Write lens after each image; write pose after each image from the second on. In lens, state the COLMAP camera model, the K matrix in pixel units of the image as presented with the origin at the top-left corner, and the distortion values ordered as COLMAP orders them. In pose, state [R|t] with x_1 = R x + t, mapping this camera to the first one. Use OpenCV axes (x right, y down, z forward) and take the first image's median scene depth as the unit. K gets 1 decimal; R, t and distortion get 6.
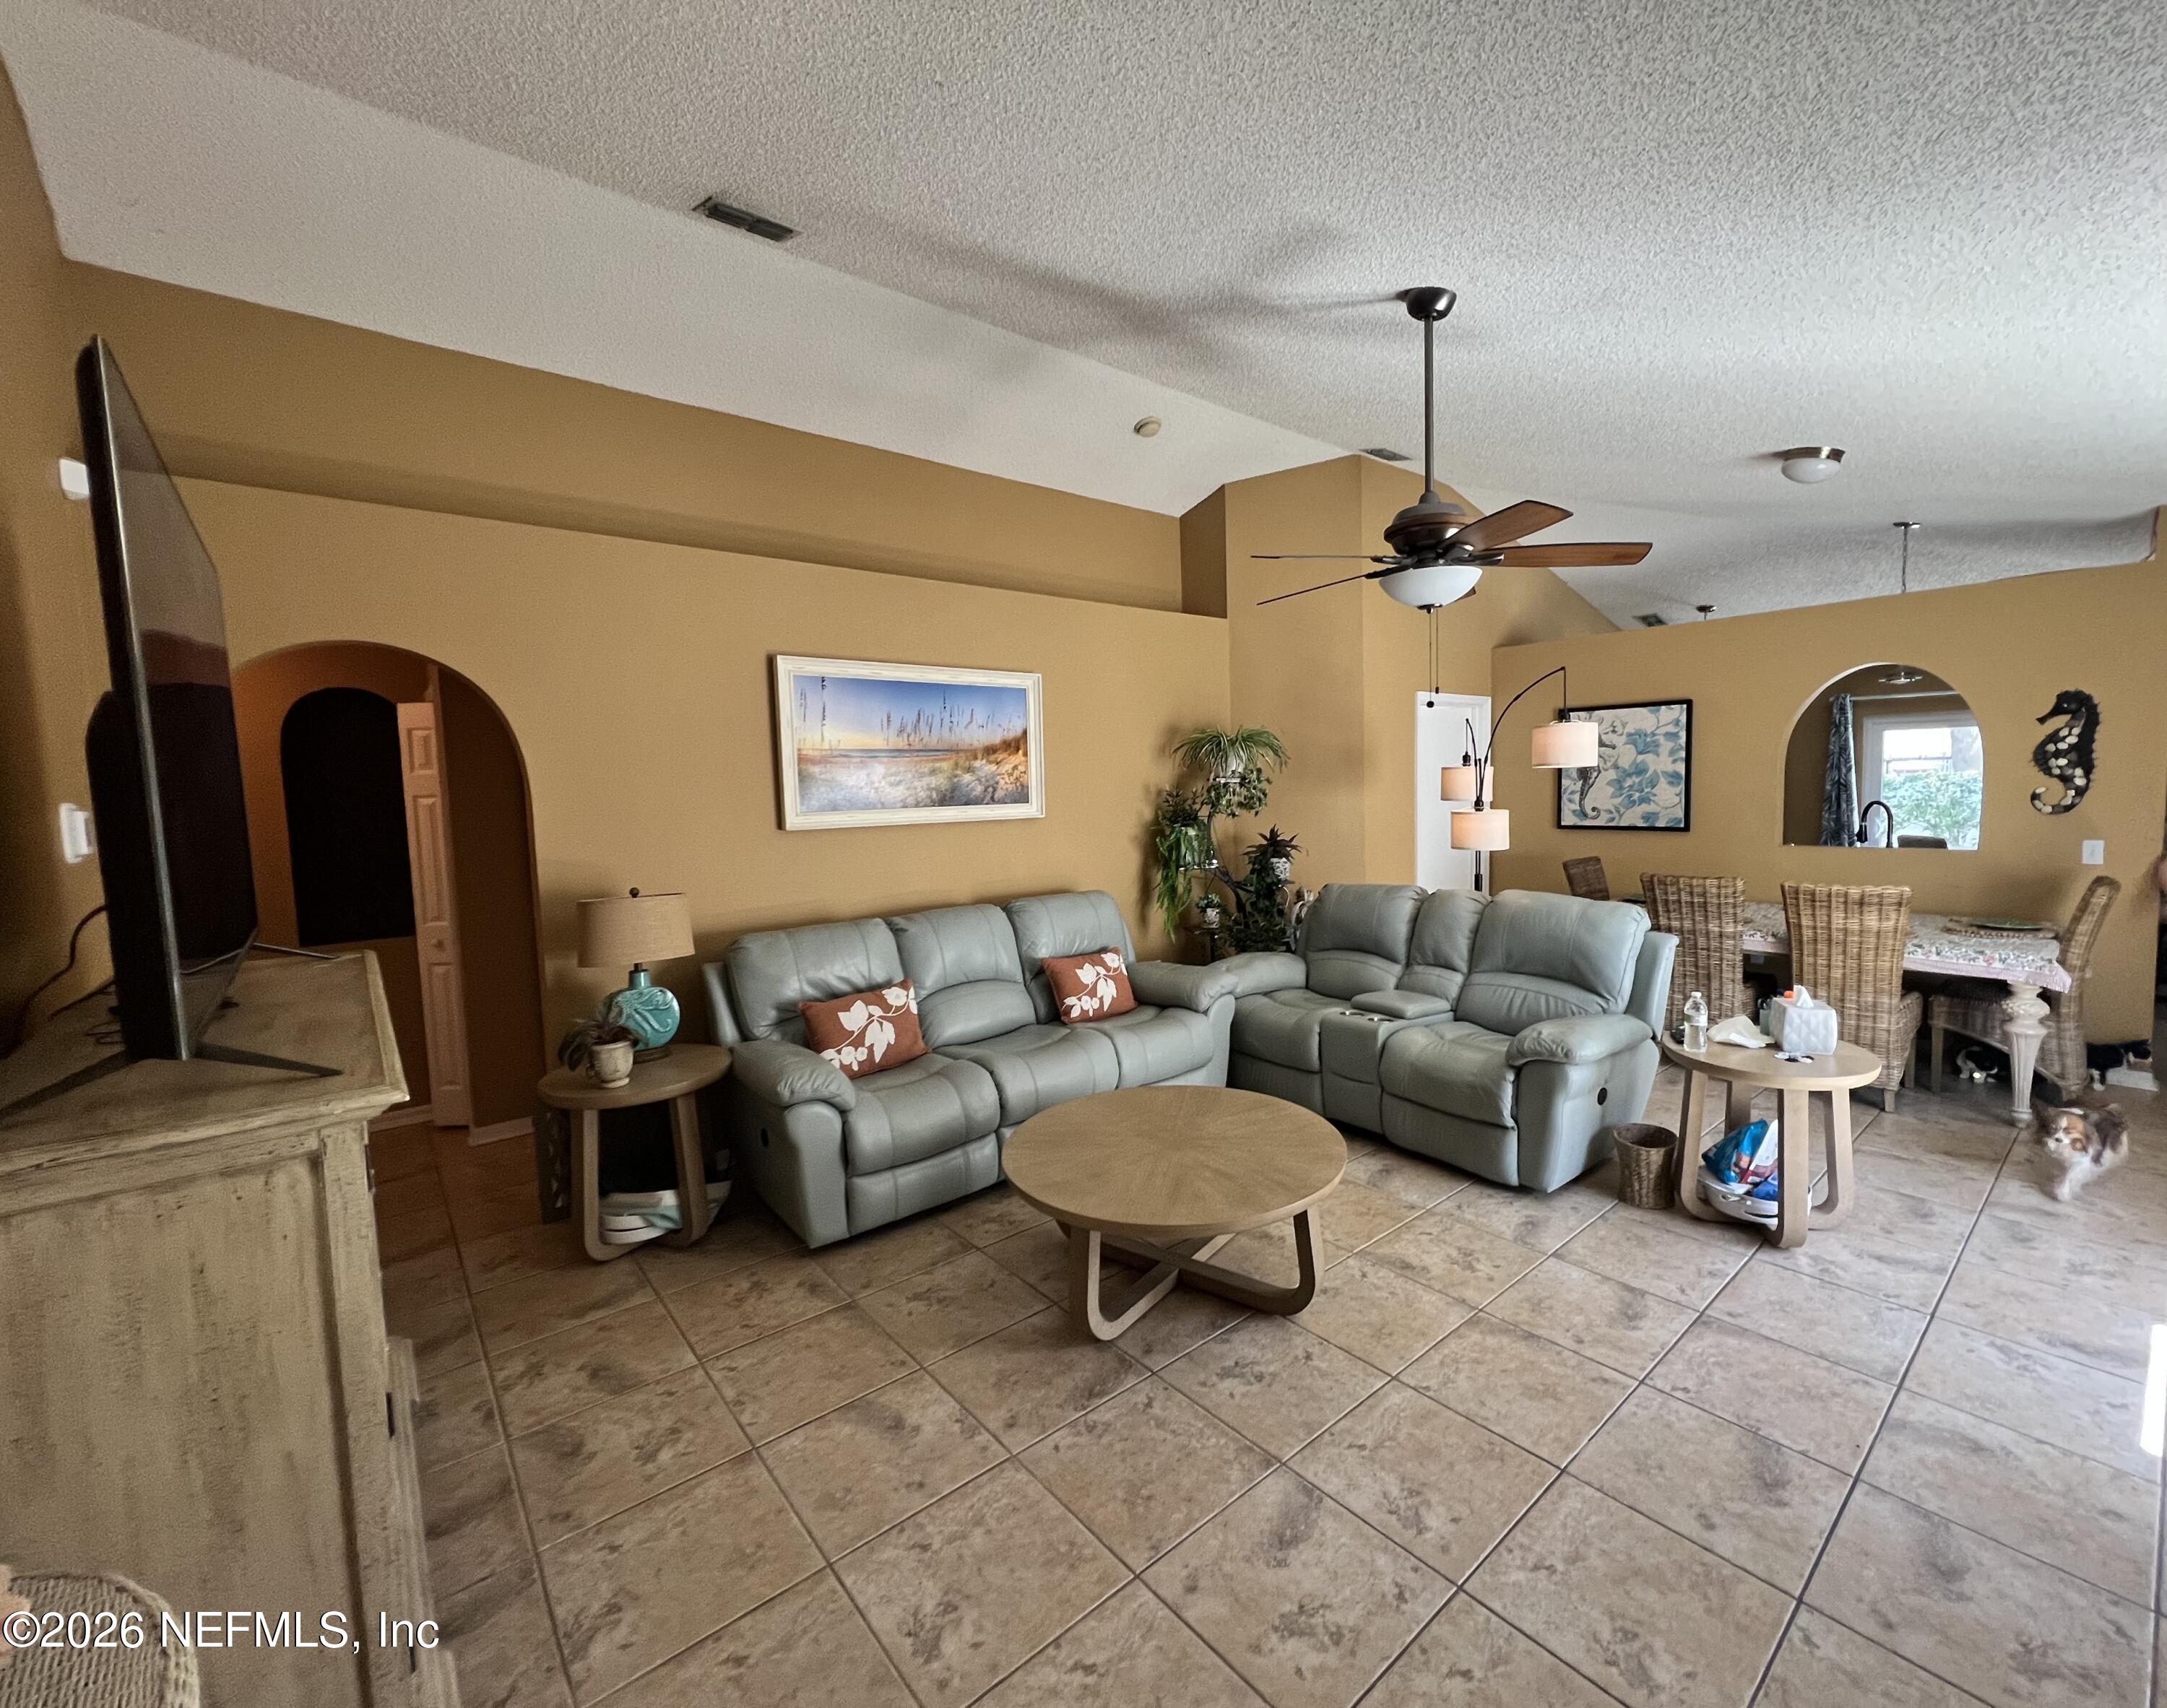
lens RADIAL K [[919.1, 0, 1145.0], [0, 919.1, 855.3], [0, 0, 1]] dist [-0.000890, -0.000066]
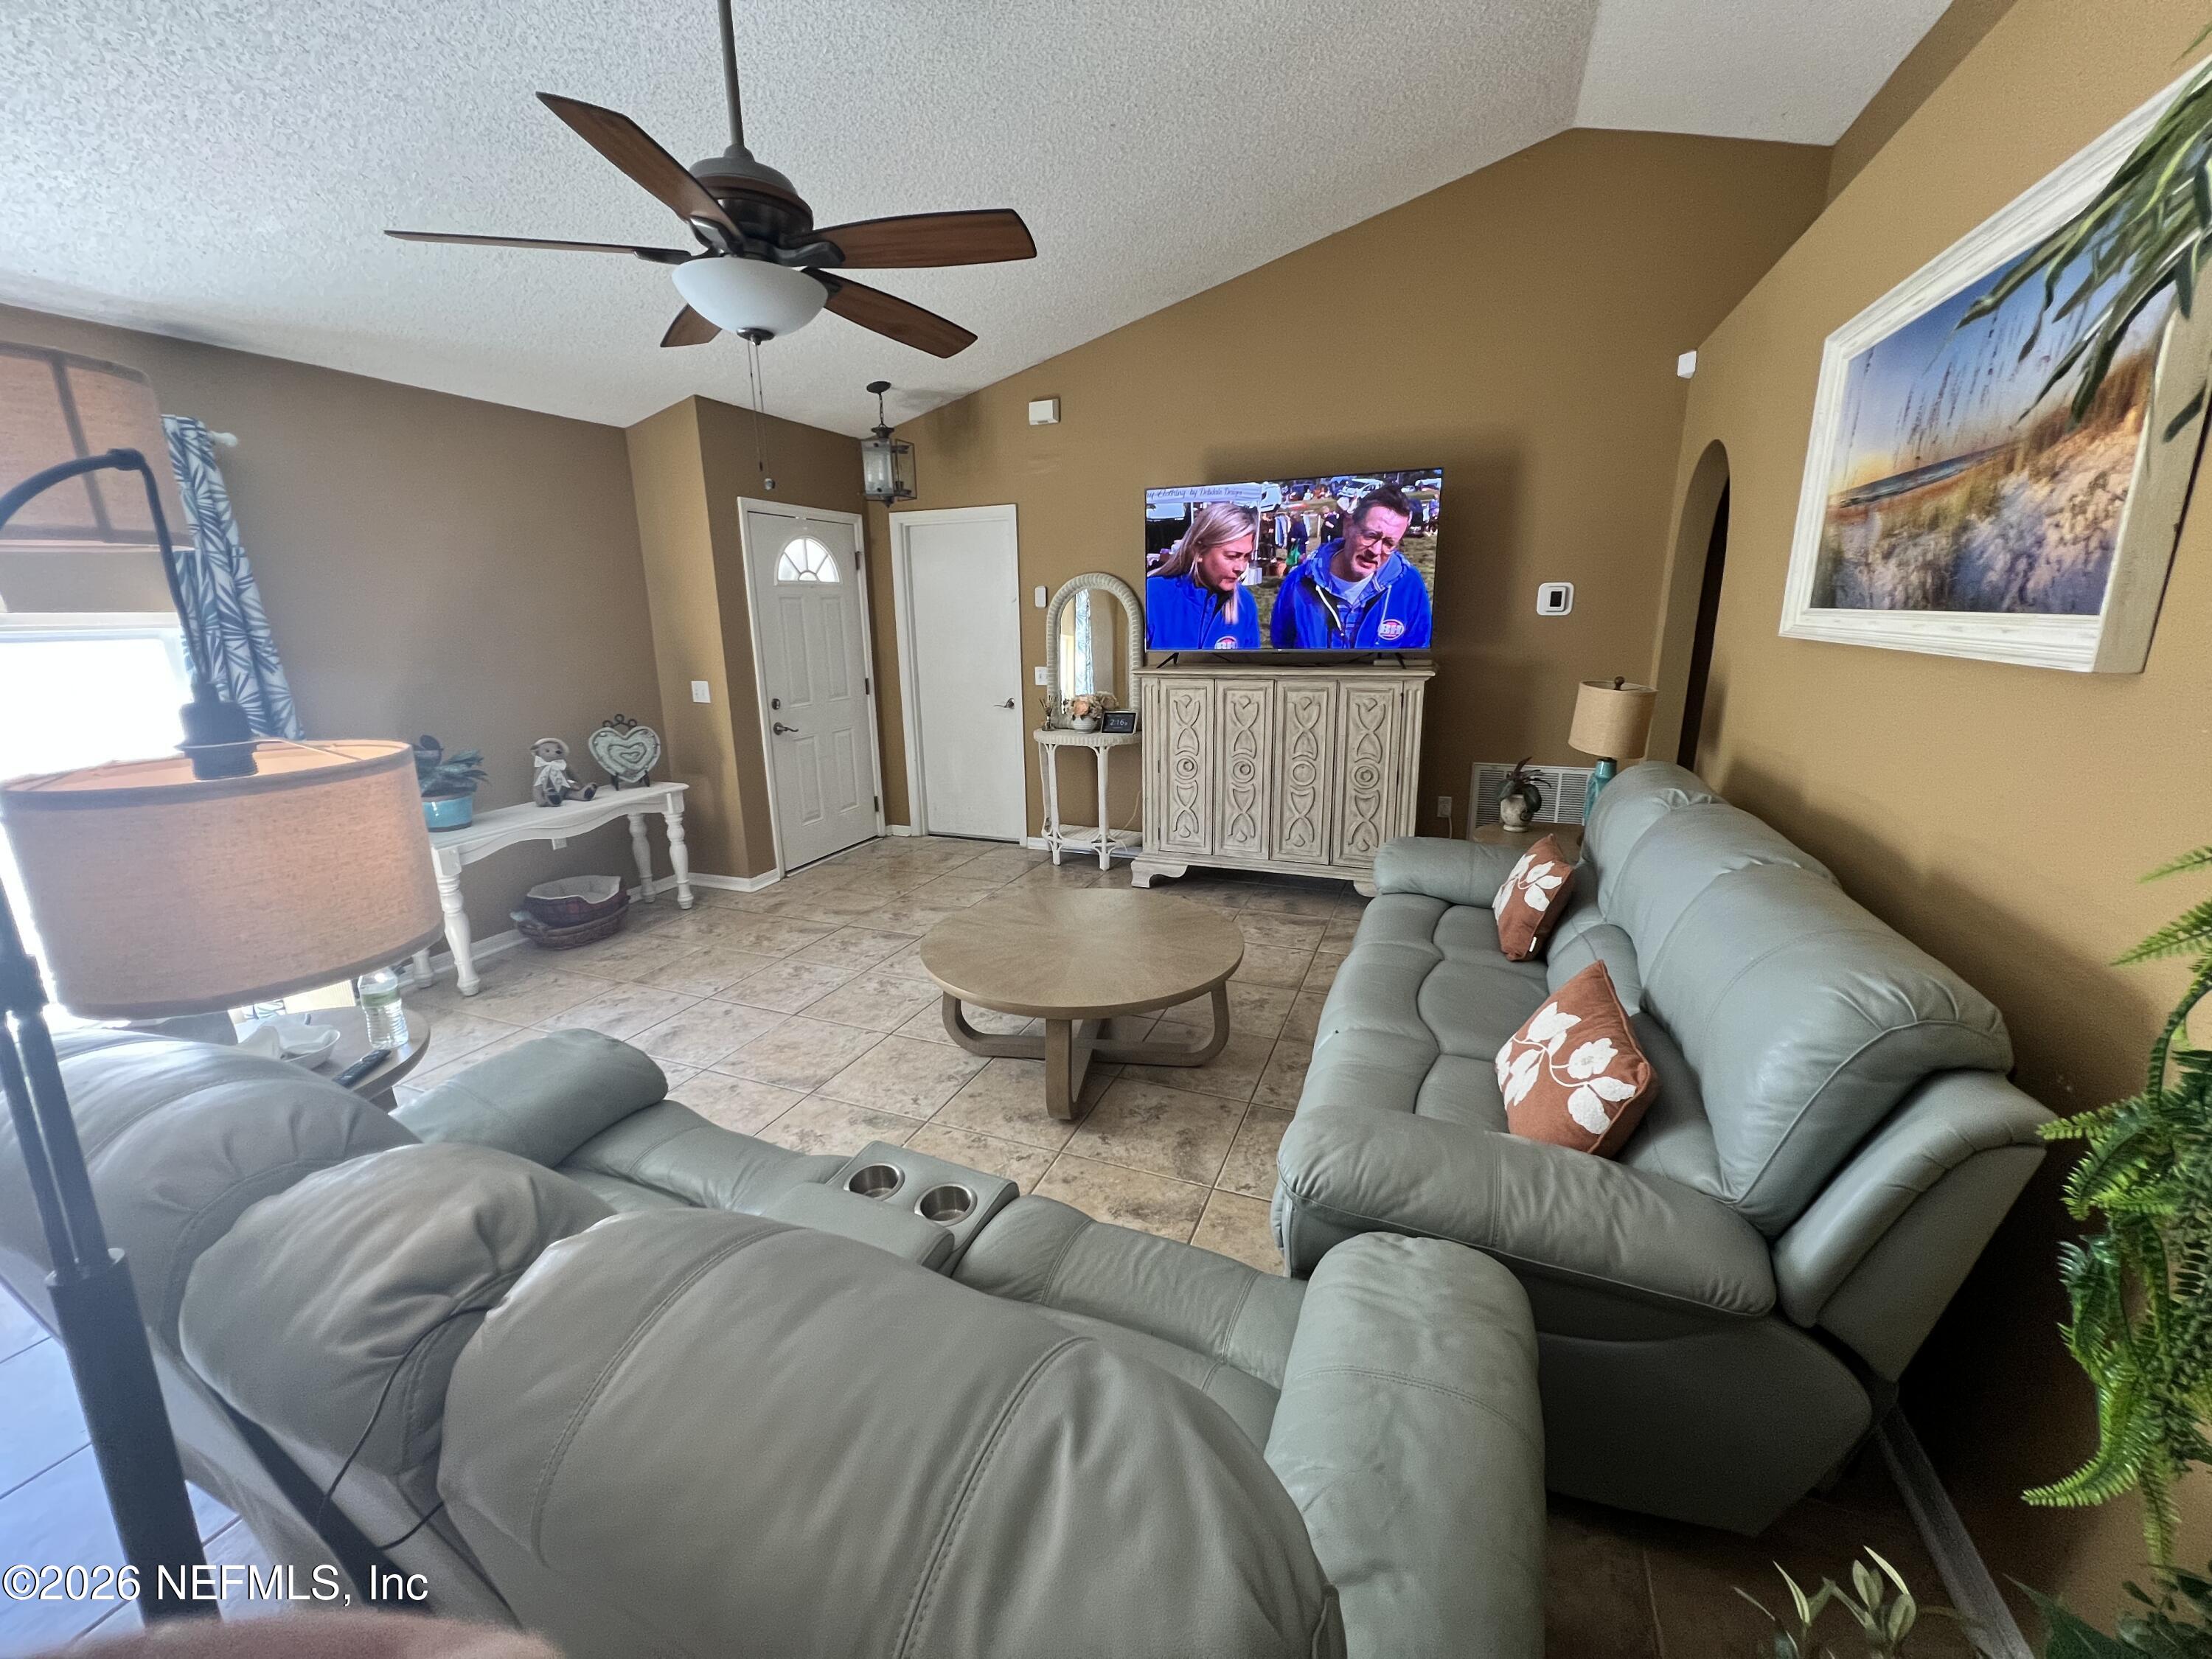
lens RADIAL K [[883.0, 0, 1095.8], [0, 883.0, 824.1], [0, 0, 1]] dist [-0.003634, 0.000109]
pose [[-0.894203, 0.145453, -0.423372, 0.280372], [0.004539, 0.948639, 0.316327, -0.088094], [0.447638, 0.280939, -0.848937, 1.197856]]
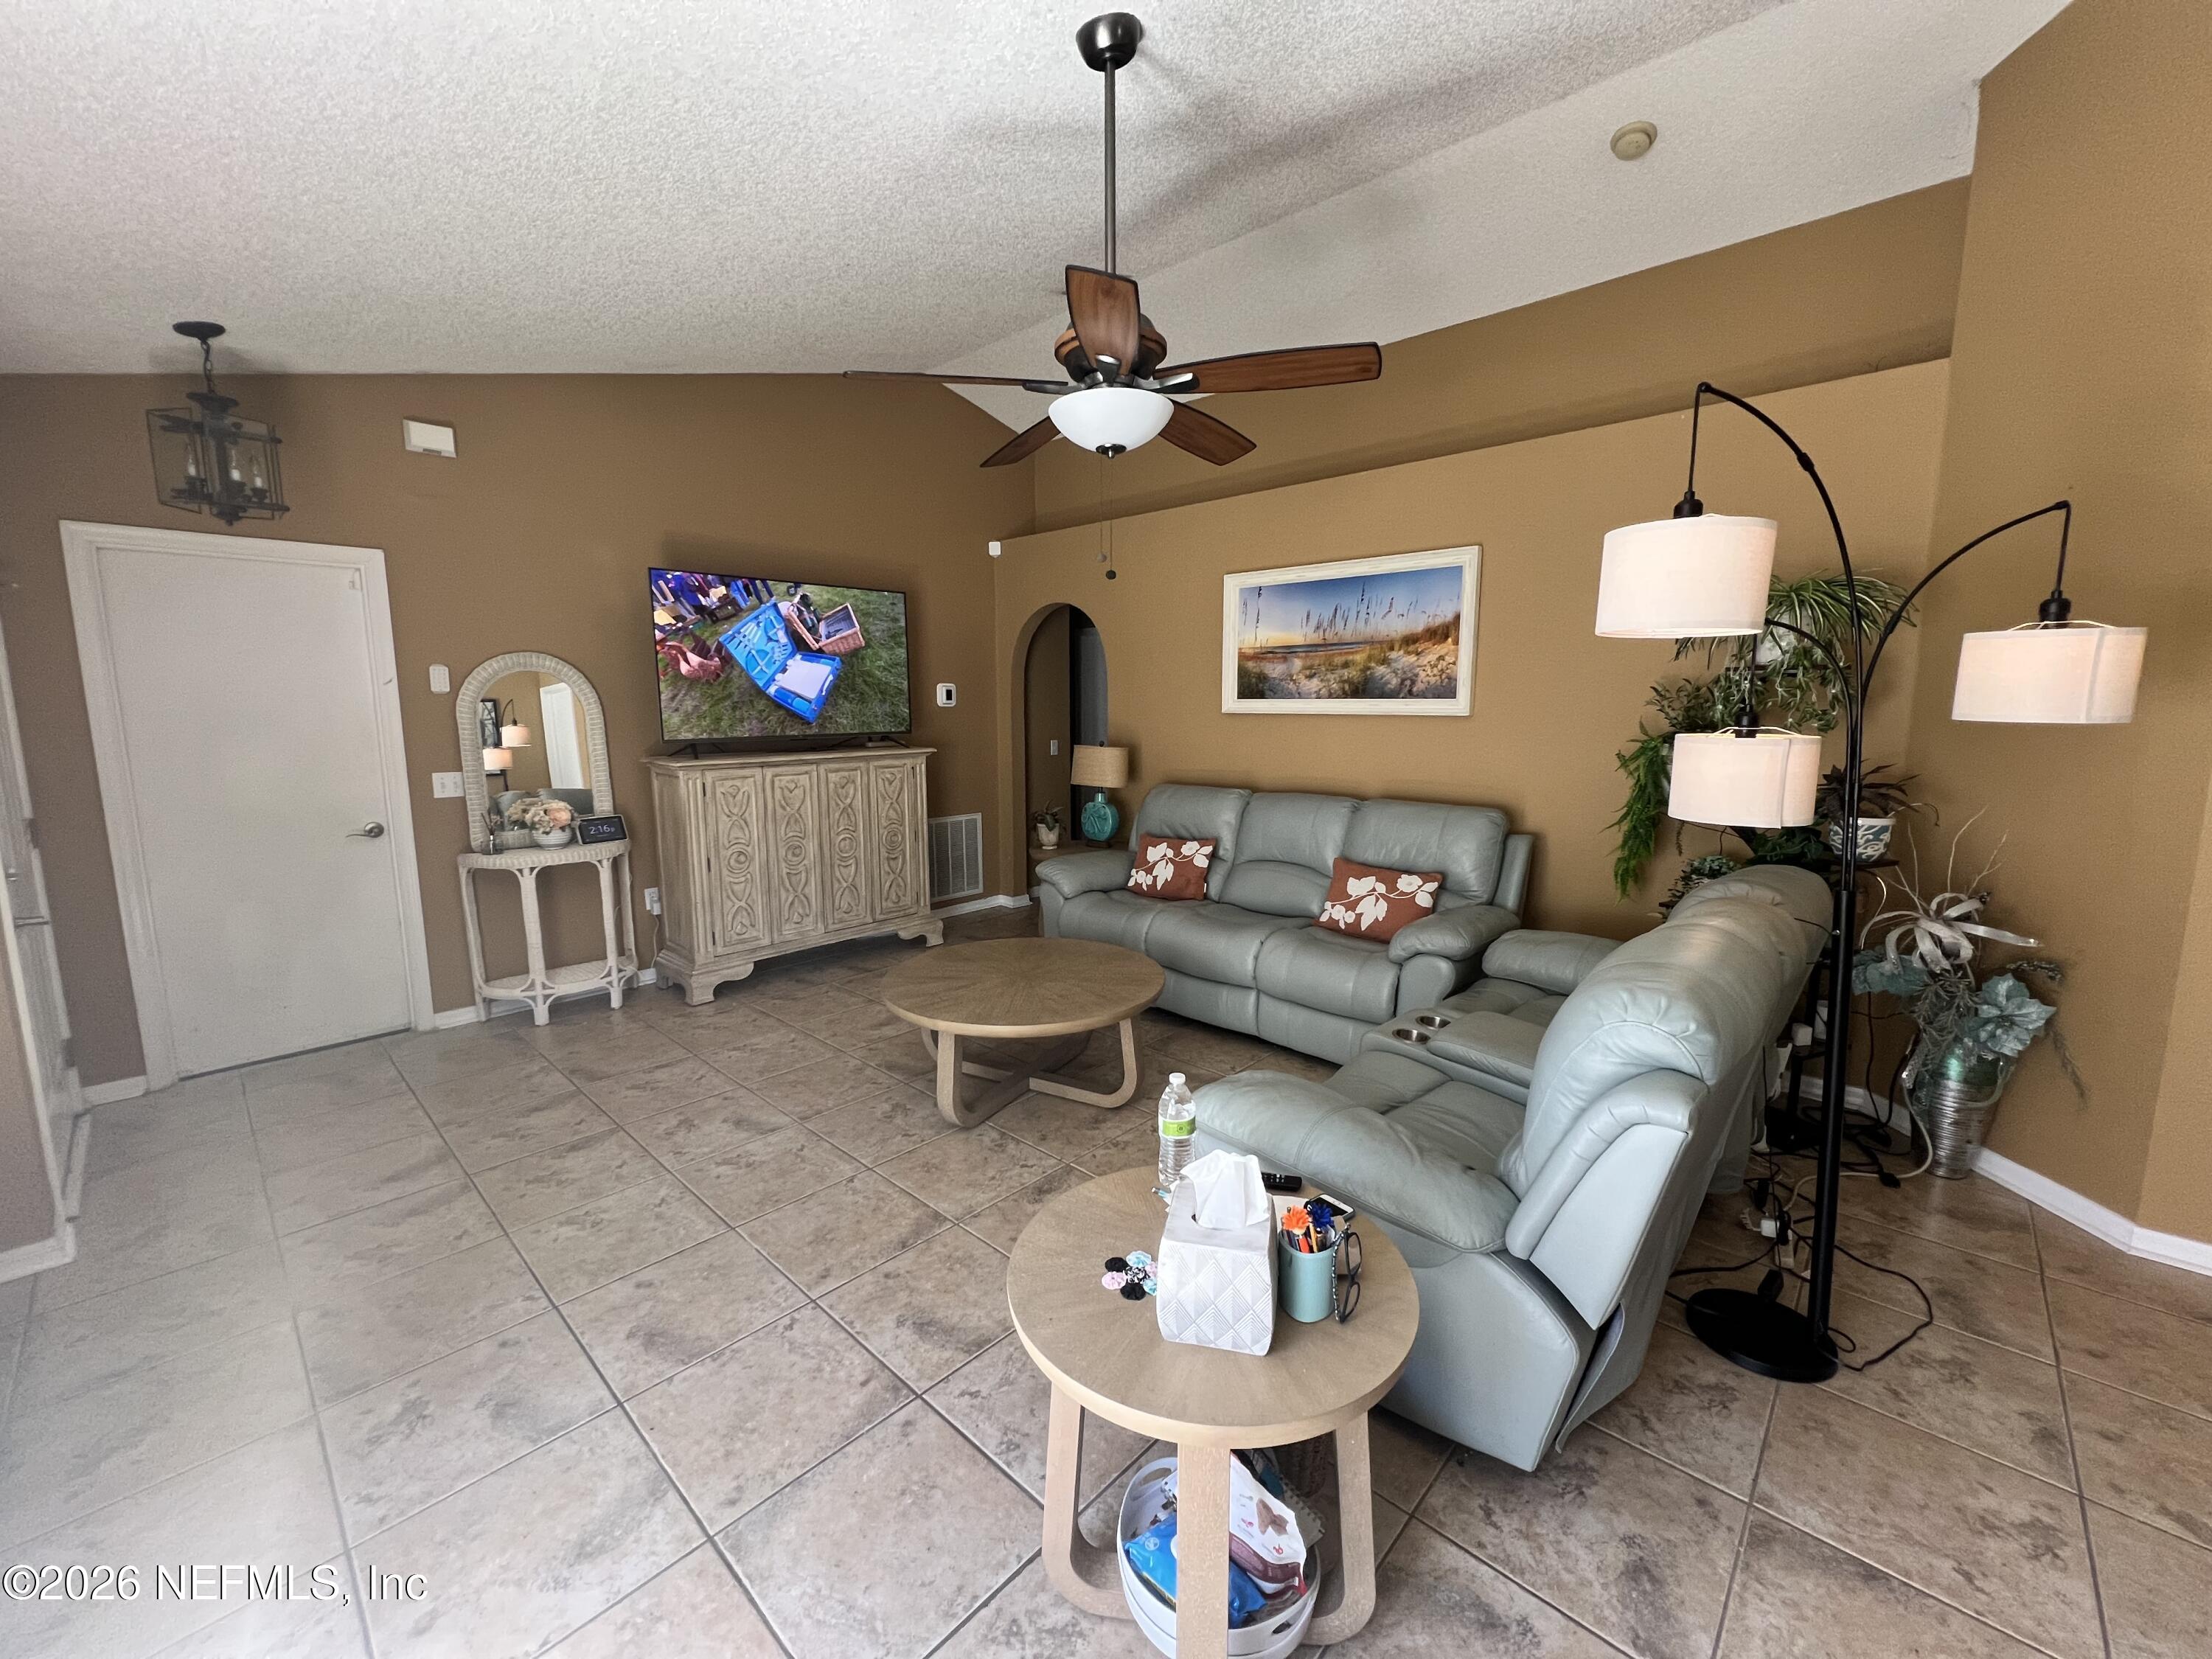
lens RADIAL K [[883.0, 0, 1095.8], [0, 883.0, 824.1], [0, 0, 1]] dist [-0.003634, 0.000109]
pose [[0.093144, 0.163839, -0.982080, 0.748919], [-0.076745, 0.984615, 0.156983, -0.048079], [0.992691, 0.060747, 0.104285, 0.625837]]
